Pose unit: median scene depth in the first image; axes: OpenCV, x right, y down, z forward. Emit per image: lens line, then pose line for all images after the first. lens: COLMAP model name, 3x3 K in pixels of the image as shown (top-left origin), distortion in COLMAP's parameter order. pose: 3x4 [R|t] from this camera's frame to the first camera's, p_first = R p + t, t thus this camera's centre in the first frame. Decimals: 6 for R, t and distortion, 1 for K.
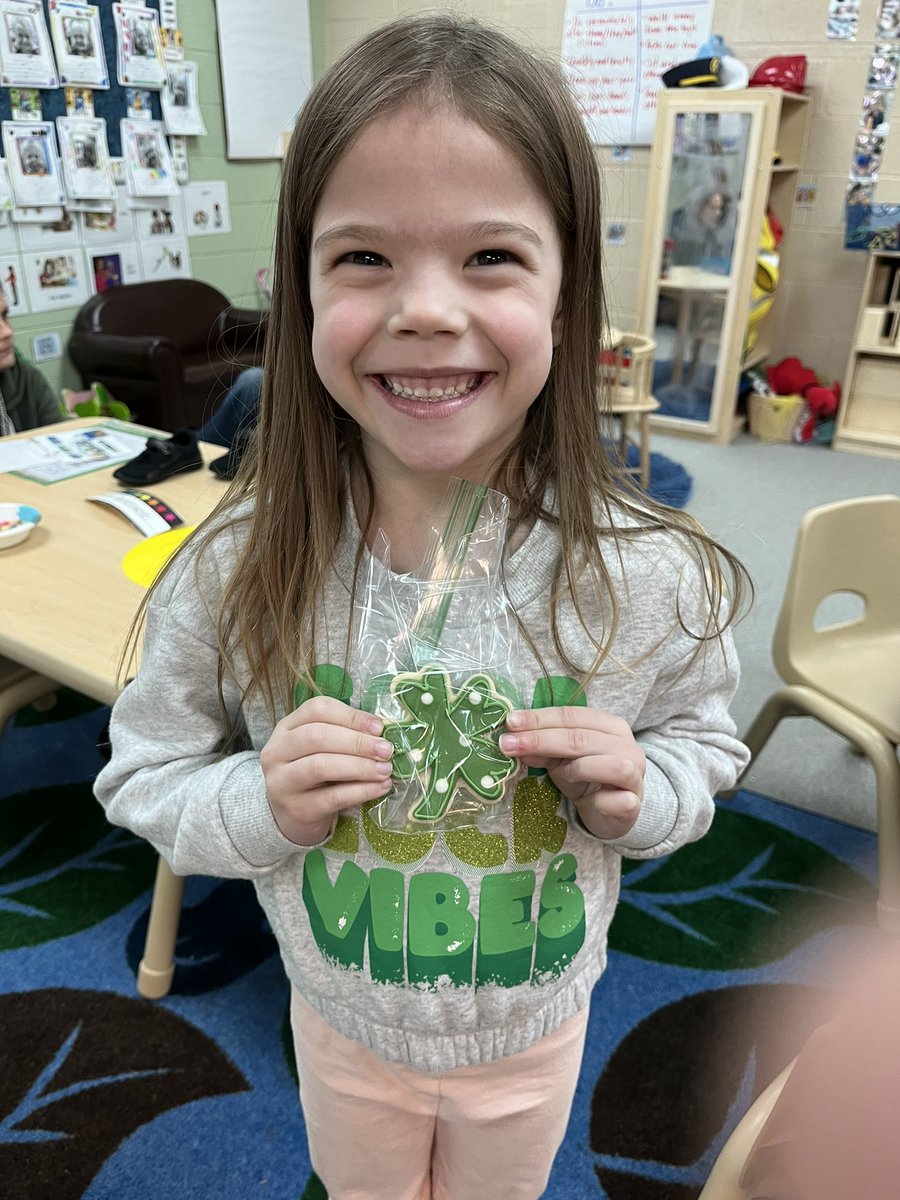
lens RADIAL K [[875.5, 0, 447.8], [0, 875.5, 593.3], [0, 0, 1]] dist [-0.006691, -0.030121]
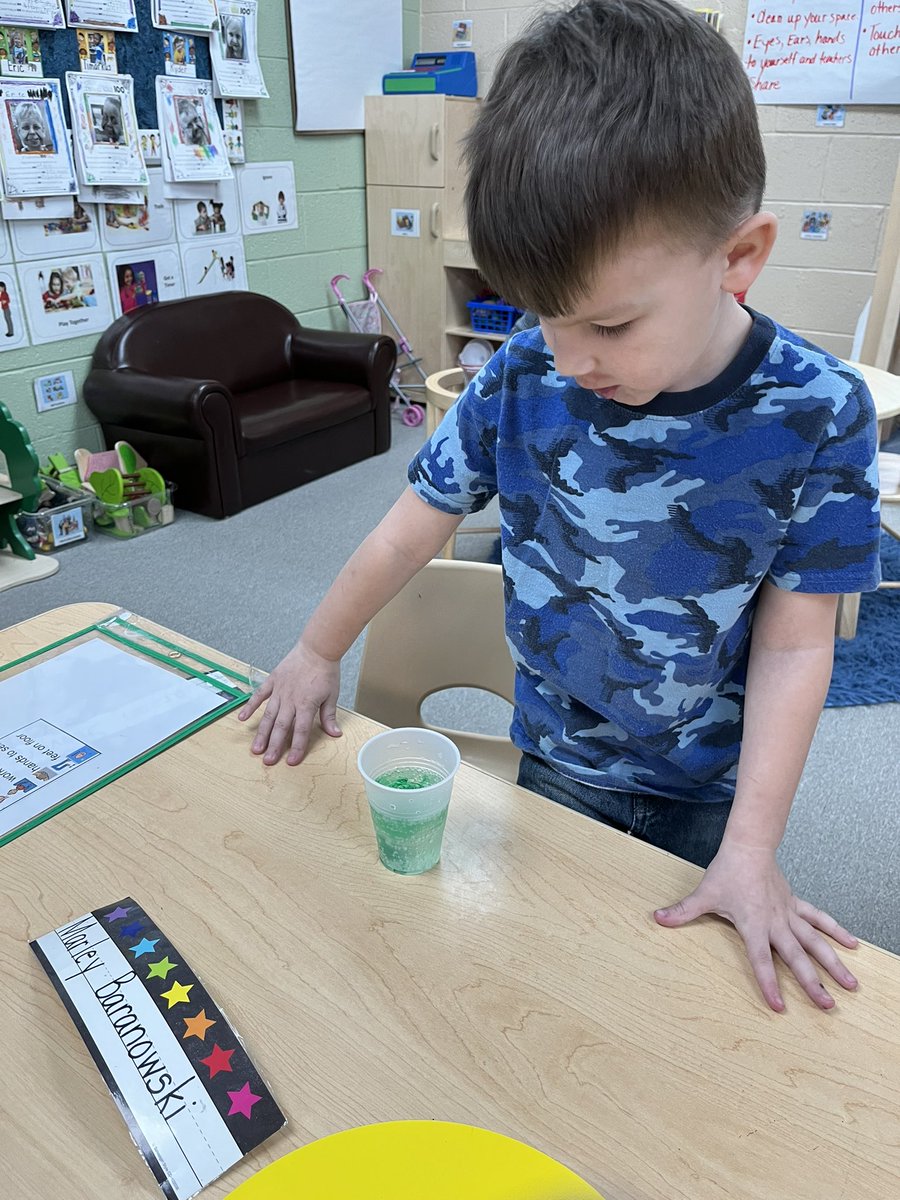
lens RADIAL K [[875.5, 0, 448.1], [0, 875.5, 598.7], [0, 0, 1]] dist [-0.006691, -0.030121]
pose [[0.998831, 0.008908, -0.047502, -0.091642], [-0.008070, 0.999809, 0.017798, -0.121189], [0.047652, -0.017394, 0.998713, 0.274415]]
